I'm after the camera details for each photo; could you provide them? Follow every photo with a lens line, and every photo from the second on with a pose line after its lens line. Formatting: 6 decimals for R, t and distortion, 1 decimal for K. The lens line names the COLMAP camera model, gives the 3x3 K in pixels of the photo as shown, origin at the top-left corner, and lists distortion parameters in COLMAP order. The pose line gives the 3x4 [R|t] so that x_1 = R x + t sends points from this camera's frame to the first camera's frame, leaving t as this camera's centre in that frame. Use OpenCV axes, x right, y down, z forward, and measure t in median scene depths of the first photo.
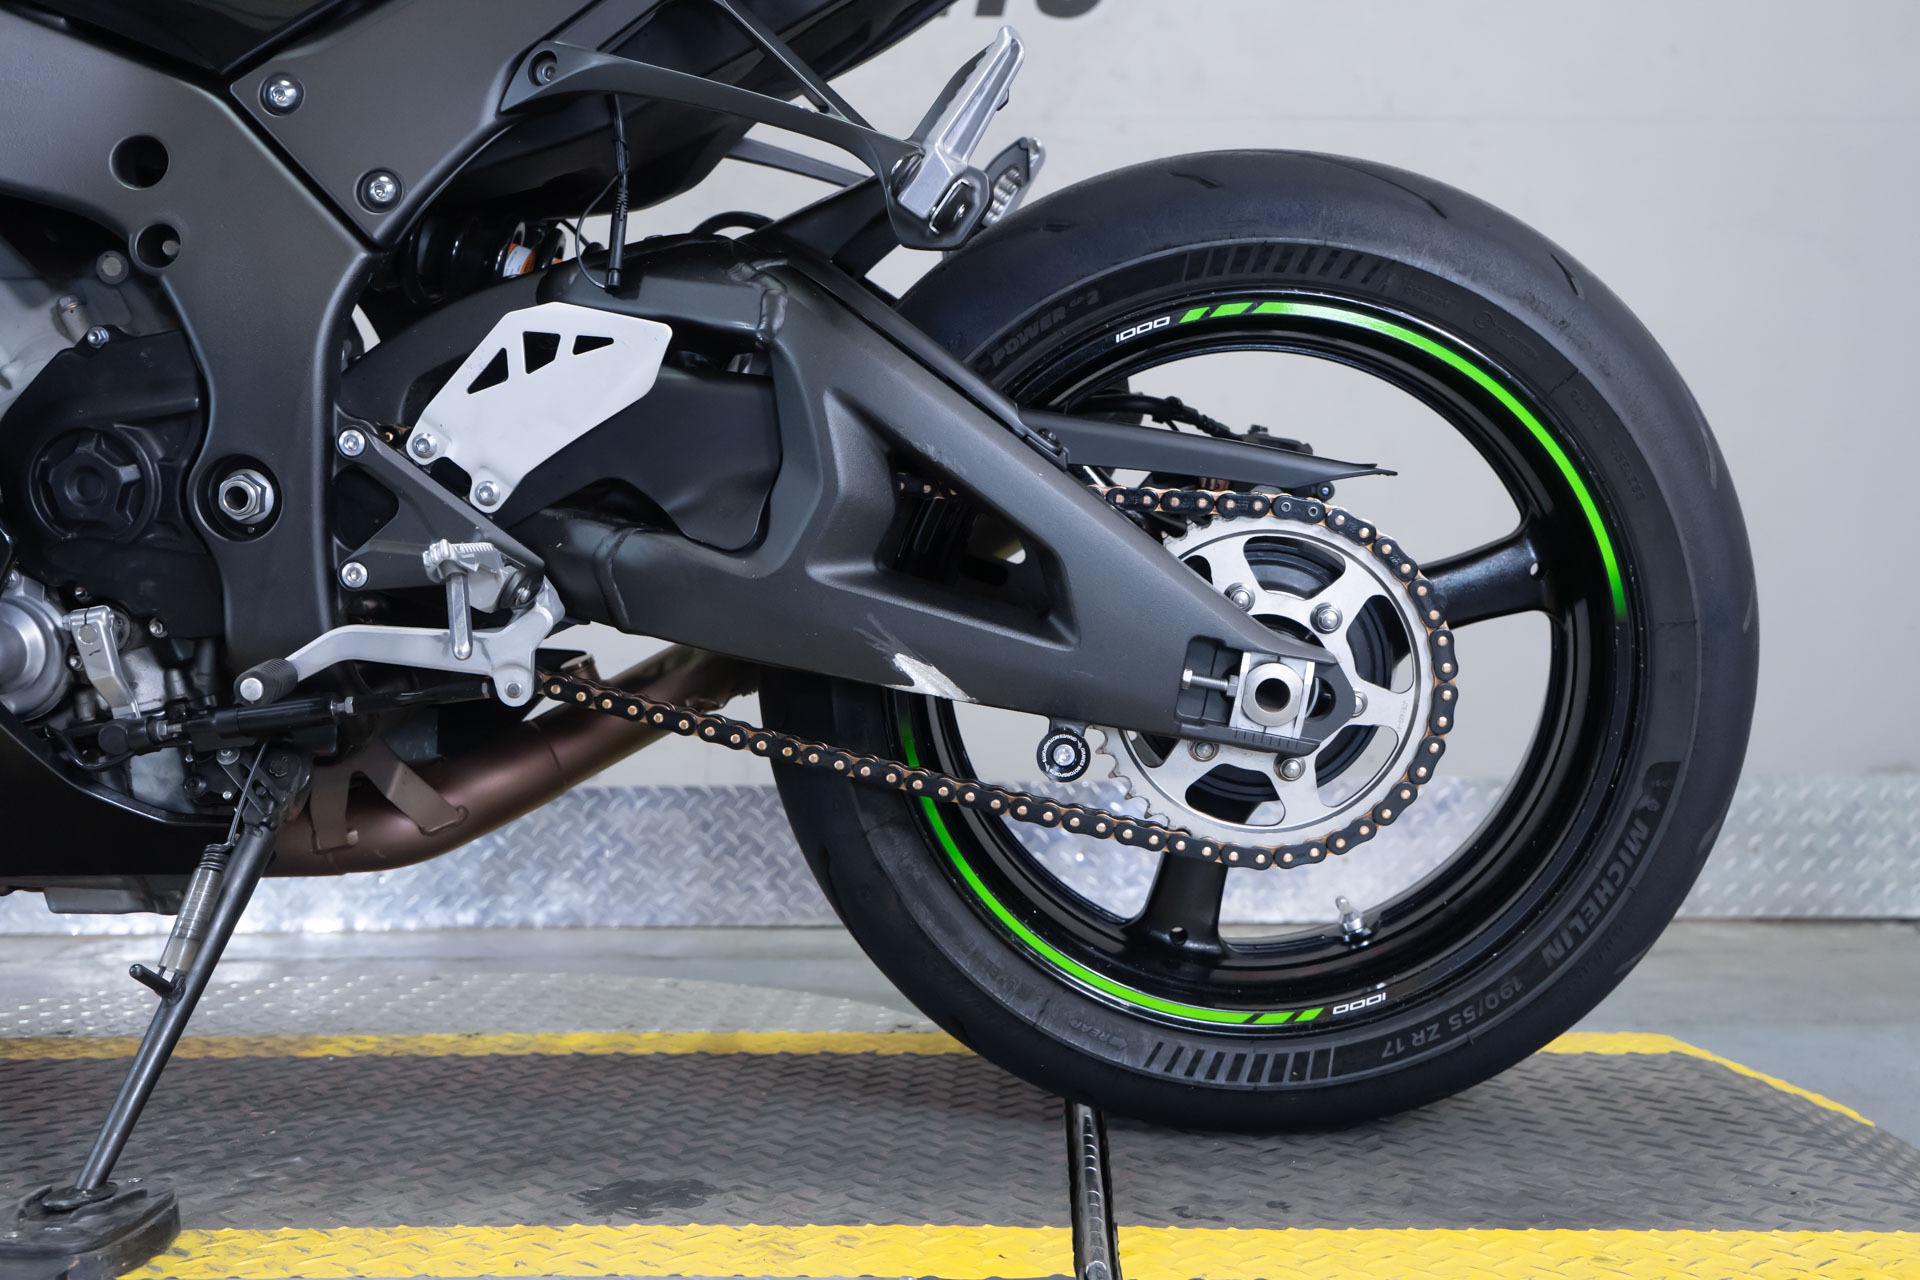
lens RADIAL K [[2030.8, 0, 967.7], [0, 2030.8, 644.5], [0, 0, 1]] dist [0.009162, 0.000000]
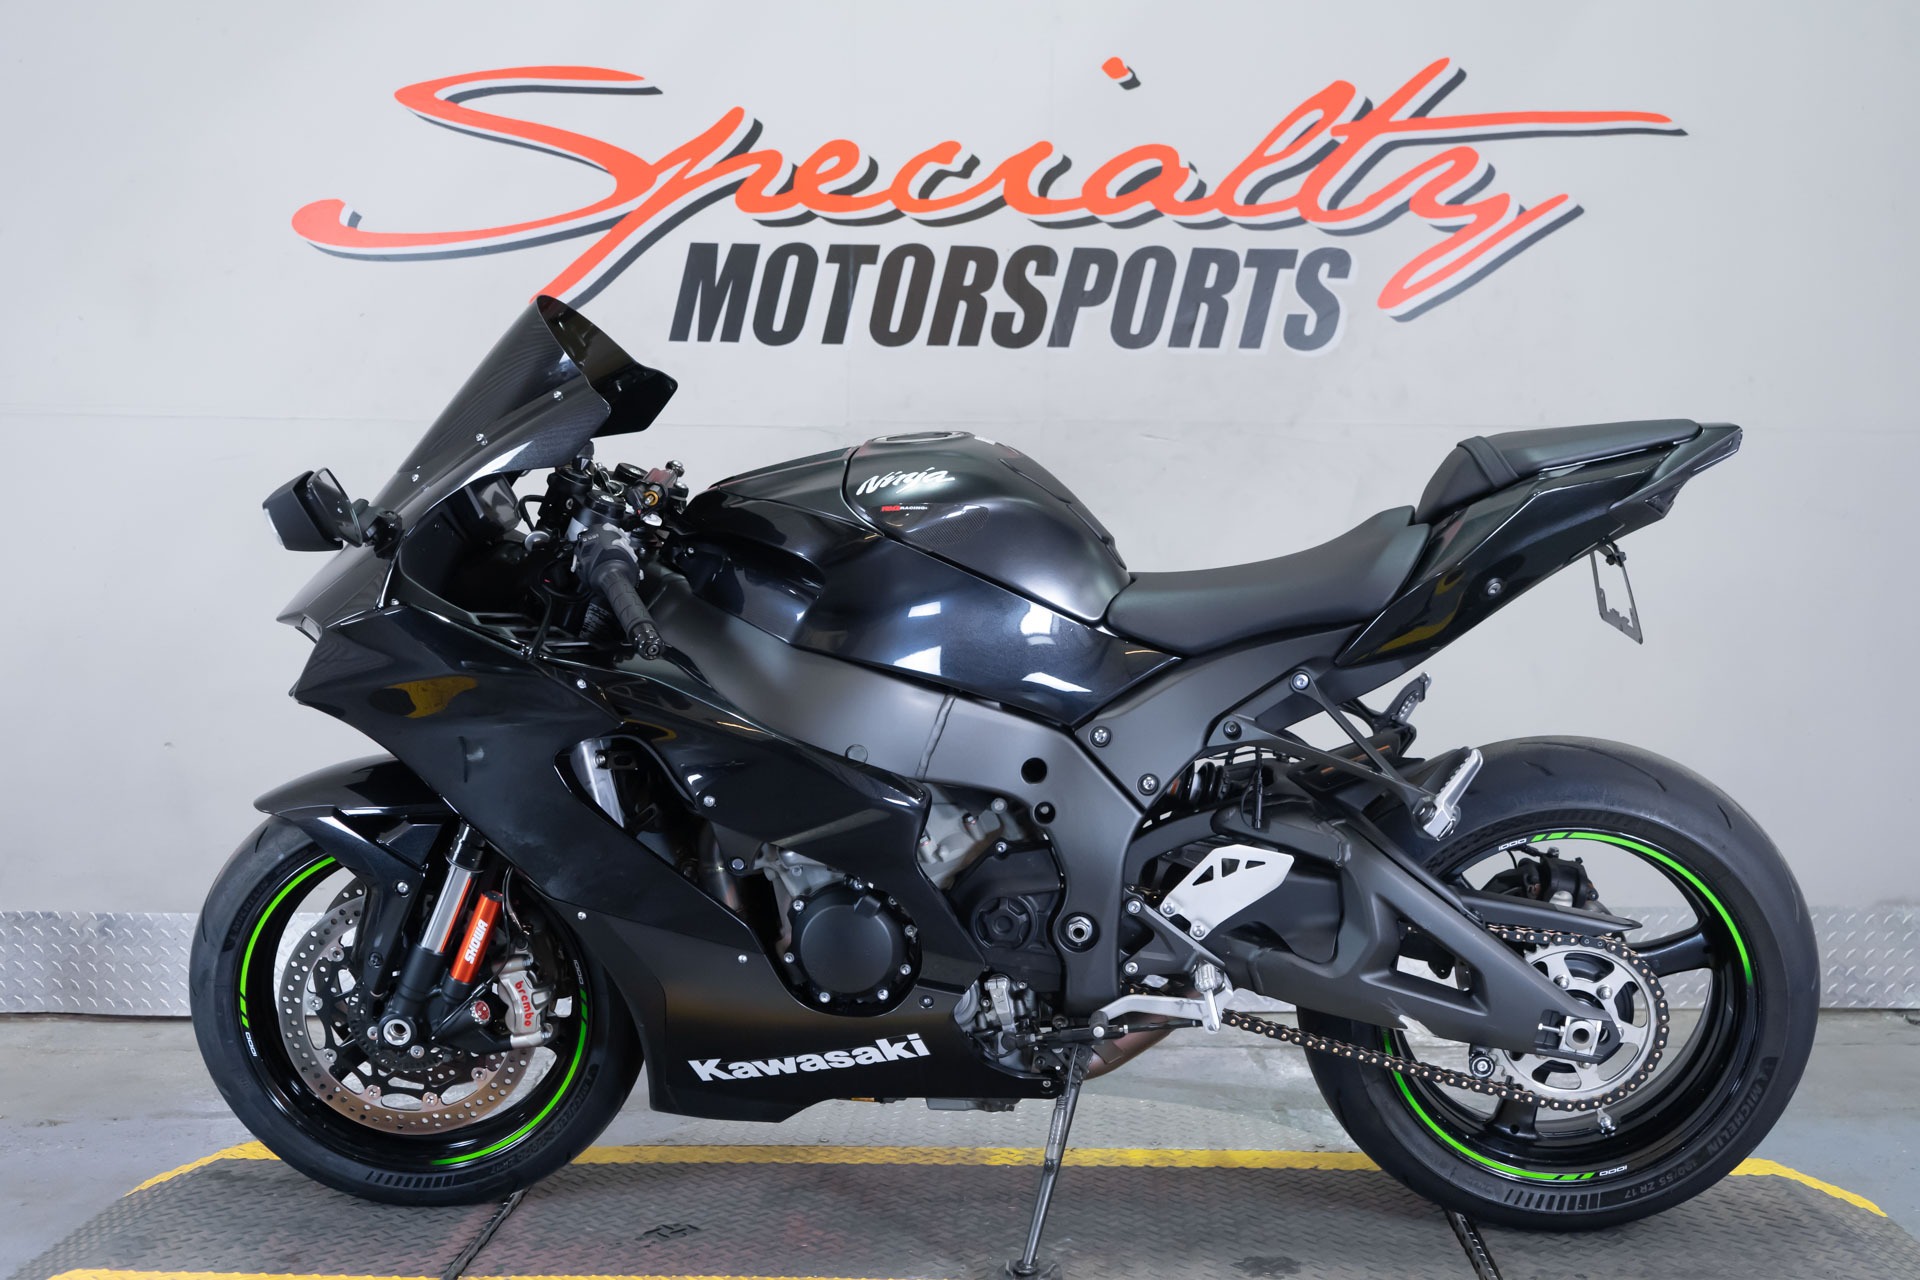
lens RADIAL K [[2295.4, 0, 971.1], [0, 2295.4, 605.9], [0, 0, 1]] dist [0.019762, 0.000000]
pose [[0.999896, 0.005780, -0.013249, -0.419433], [-0.005190, 0.999012, 0.044144, -0.484160], [0.013491, -0.044071, 0.998937, -1.263908]]
